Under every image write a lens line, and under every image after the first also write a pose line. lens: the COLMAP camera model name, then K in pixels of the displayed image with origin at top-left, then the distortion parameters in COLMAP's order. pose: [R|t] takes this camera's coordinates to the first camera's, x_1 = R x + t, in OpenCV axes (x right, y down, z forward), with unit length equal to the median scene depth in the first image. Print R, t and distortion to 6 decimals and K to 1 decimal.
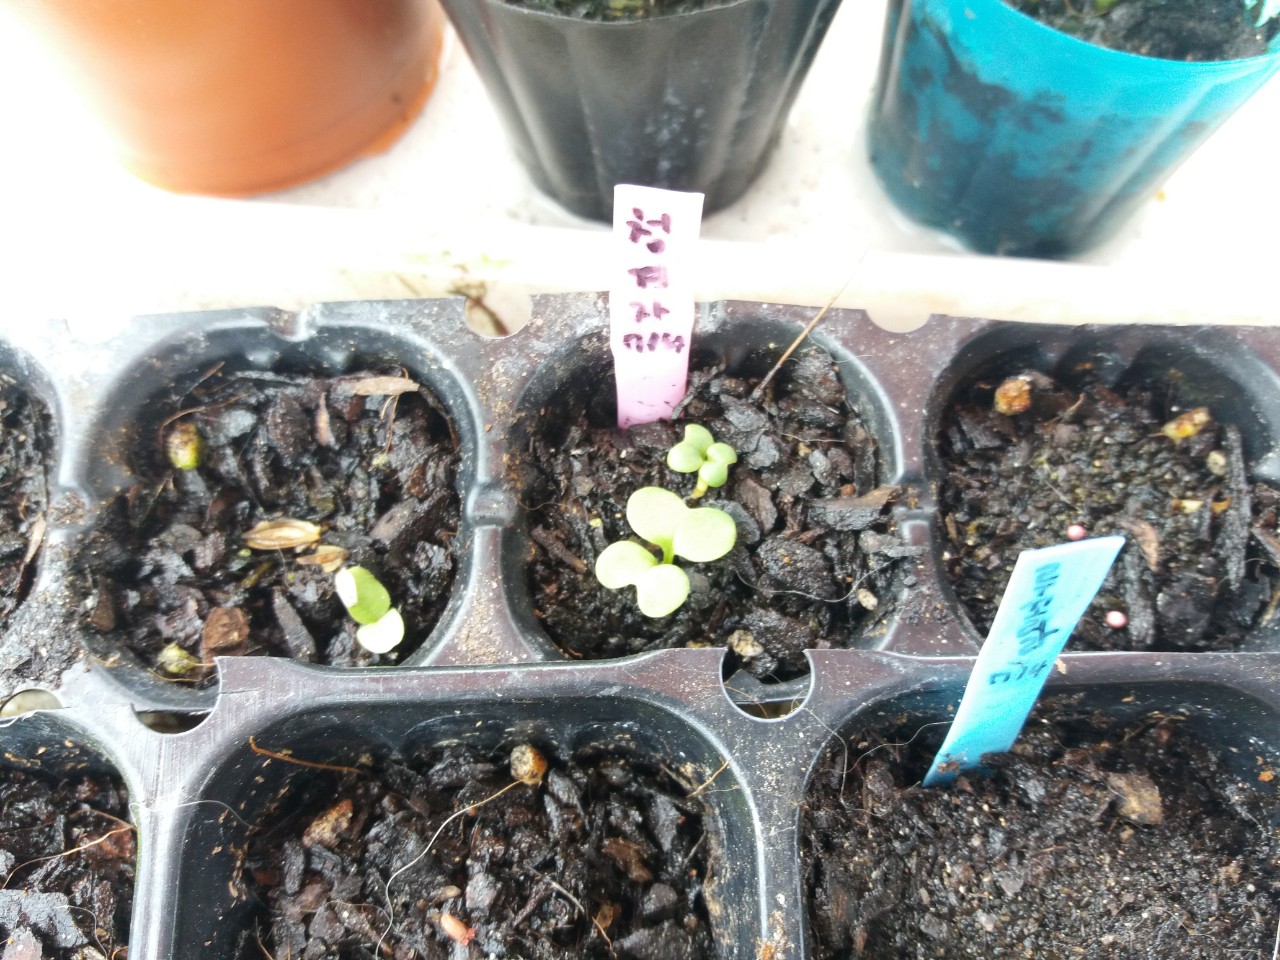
lens RADIAL K [[1080.3, 0, 666.8], [0, 1080.3, 470.7], [0, 0, 1]] dist [0.010057, -0.079303]
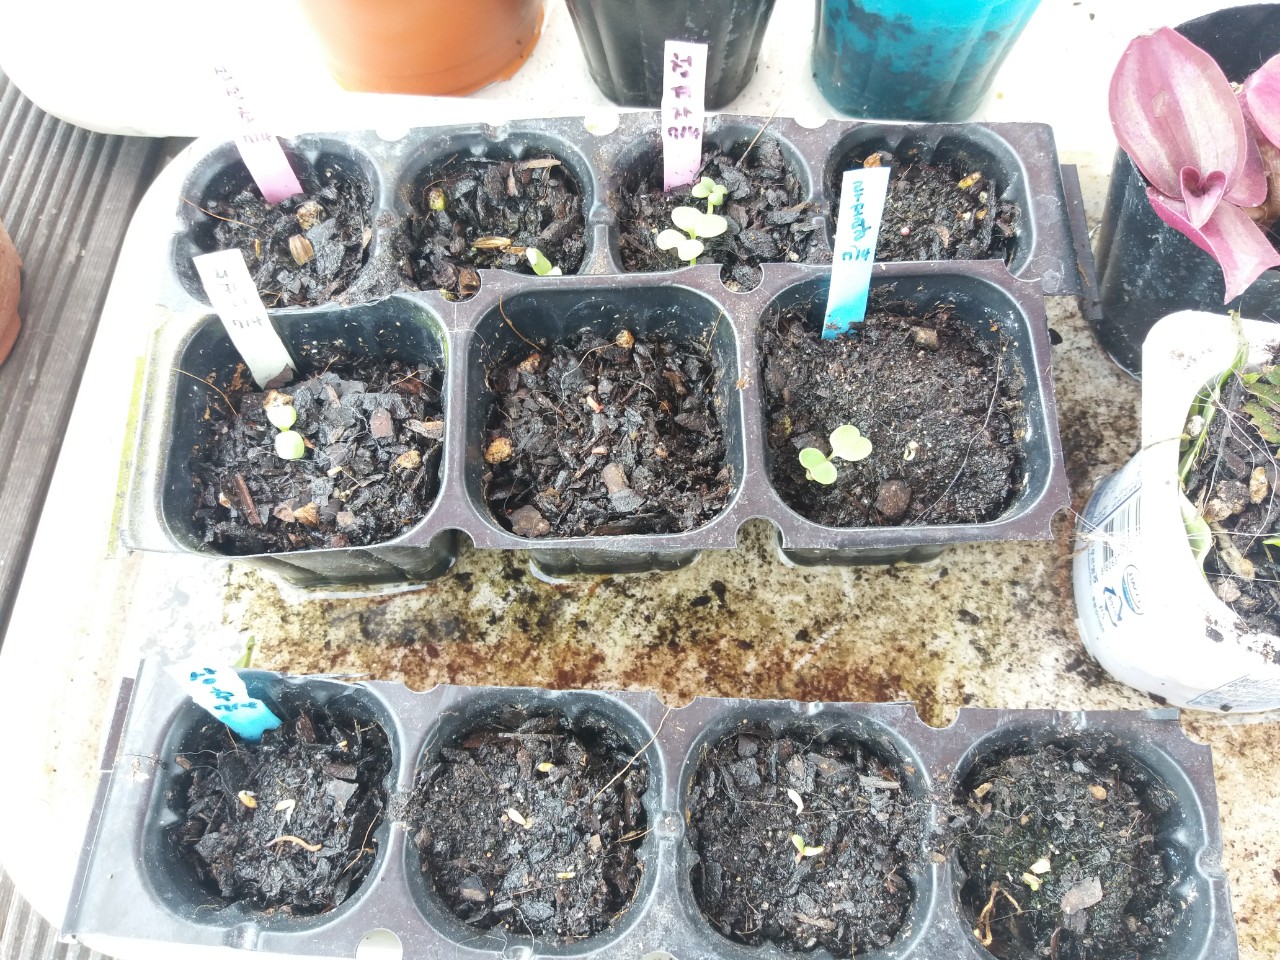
lens RADIAL K [[1080.3, 0, 660.3], [0, 1080.3, 492.1], [0, 0, 1]] dist [0.010057, -0.079303]
pose [[0.999691, -0.016790, -0.018324, -0.028851], [0.016452, 0.999694, -0.018449, 0.562412], [0.018628, 0.018141, 0.999662, -0.935301]]
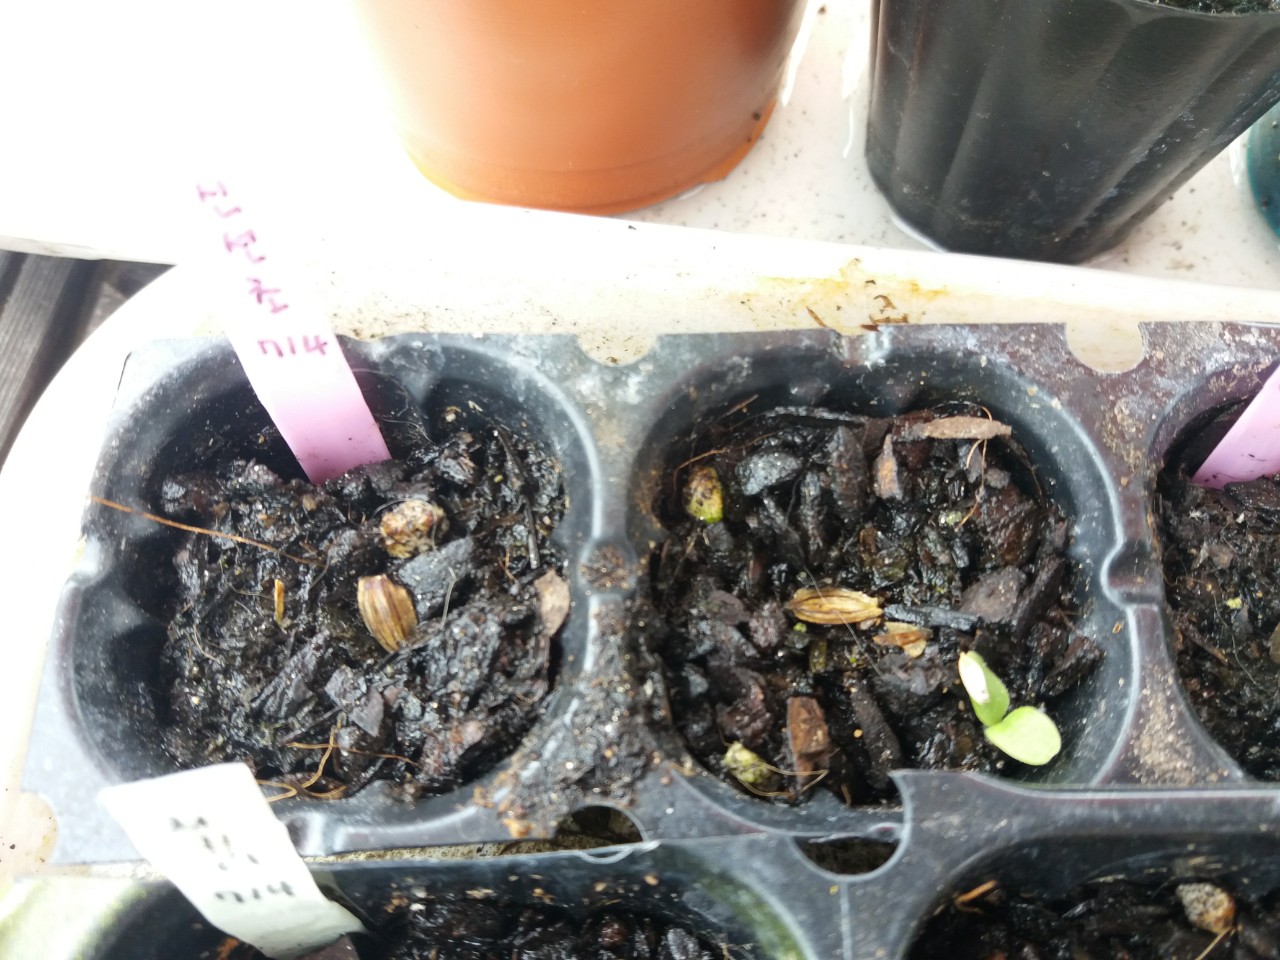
lens RADIAL K [[1080.3, 0, 642.5], [0, 1080.3, 477.9], [0, 0, 1]] dist [0.010057, -0.079303]
pose [[0.999640, 0.026411, -0.004726, -0.517048], [-0.026649, 0.997815, -0.060451, 0.015714], [0.003119, 0.060555, 0.998160, 0.192114]]
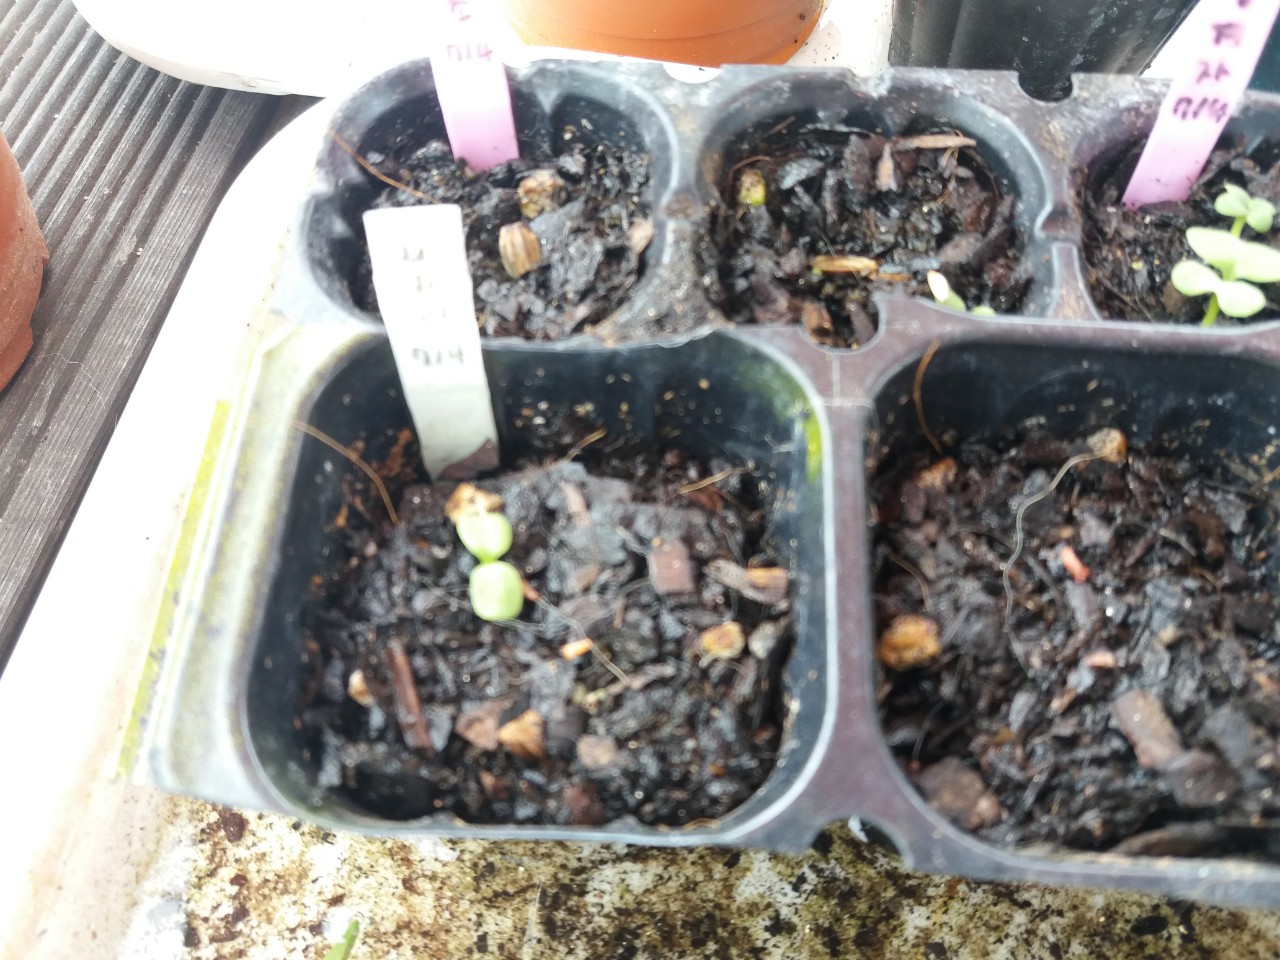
lens RADIAL K [[1080.3, 0, 640.1], [0, 1080.3, 488.5], [0, 0, 1]] dist [0.010057, -0.079303]
pose [[0.996251, 0.073542, -0.045552, -0.514966], [-0.078821, 0.988677, -0.127694, 0.462902], [0.035645, 0.130806, 0.990767, -0.082194]]
